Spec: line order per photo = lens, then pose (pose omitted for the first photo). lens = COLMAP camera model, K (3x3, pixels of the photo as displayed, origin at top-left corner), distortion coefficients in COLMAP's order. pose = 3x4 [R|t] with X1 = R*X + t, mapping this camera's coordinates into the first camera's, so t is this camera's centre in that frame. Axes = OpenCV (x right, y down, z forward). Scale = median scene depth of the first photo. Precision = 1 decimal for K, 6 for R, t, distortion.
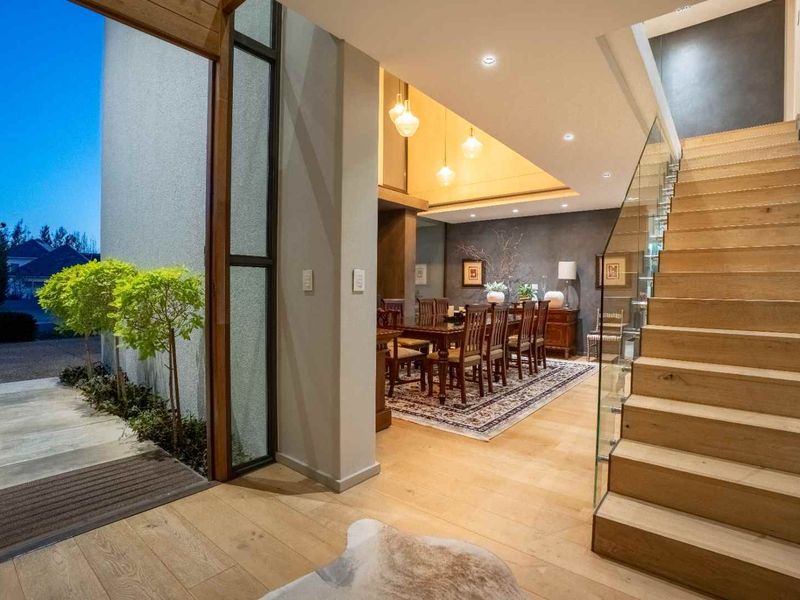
lens RADIAL K [[416.8, 0, 399.4], [0, 416.8, 302.1], [0, 0, 1]] dist [-0.053001, 0.006522]
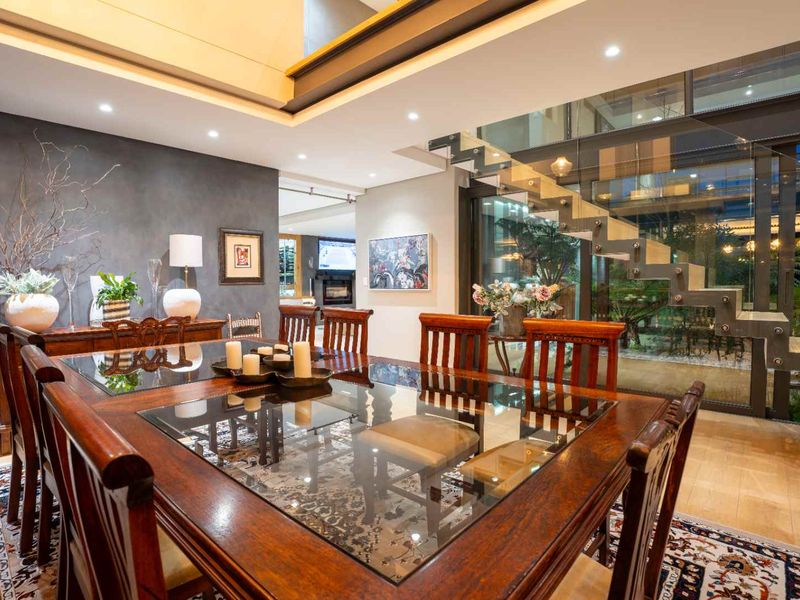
lens RADIAL K [[416.8, 0, 399.2], [0, 416.8, 297.4], [0, 0, 1]] dist [-0.053001, 0.006522]
pose [[0.060768, -0.048570, 0.996970, -0.137196], [0.040084, 0.998128, 0.046183, -0.028395], [-0.997347, 0.037156, 0.062601, 0.685663]]
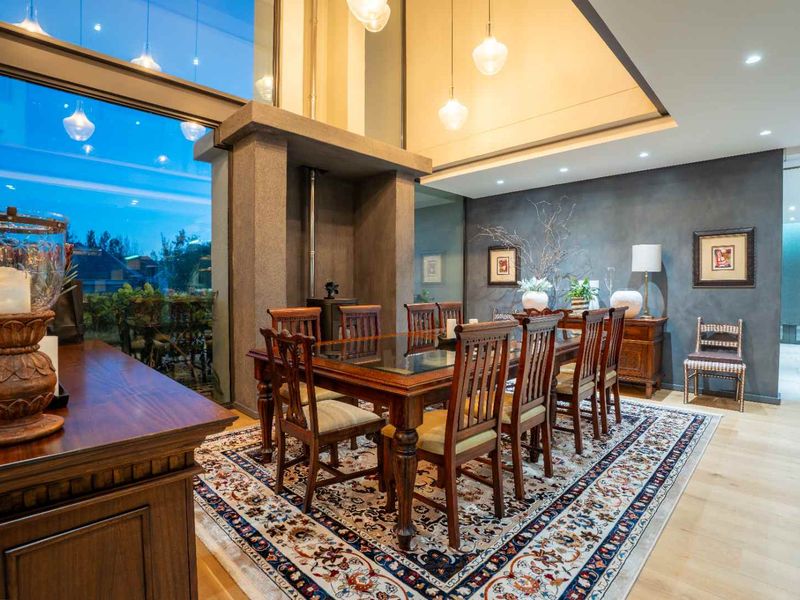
lens RADIAL K [[416.8, 0, 400.1], [0, 416.8, 297.9], [0, 0, 1]] dist [-0.053001, 0.006522]
pose [[0.995348, -0.006196, -0.096147, 0.082710], [0.005227, 0.999933, -0.010328, -0.009695], [0.096205, 0.009778, 0.995314, 0.325699]]
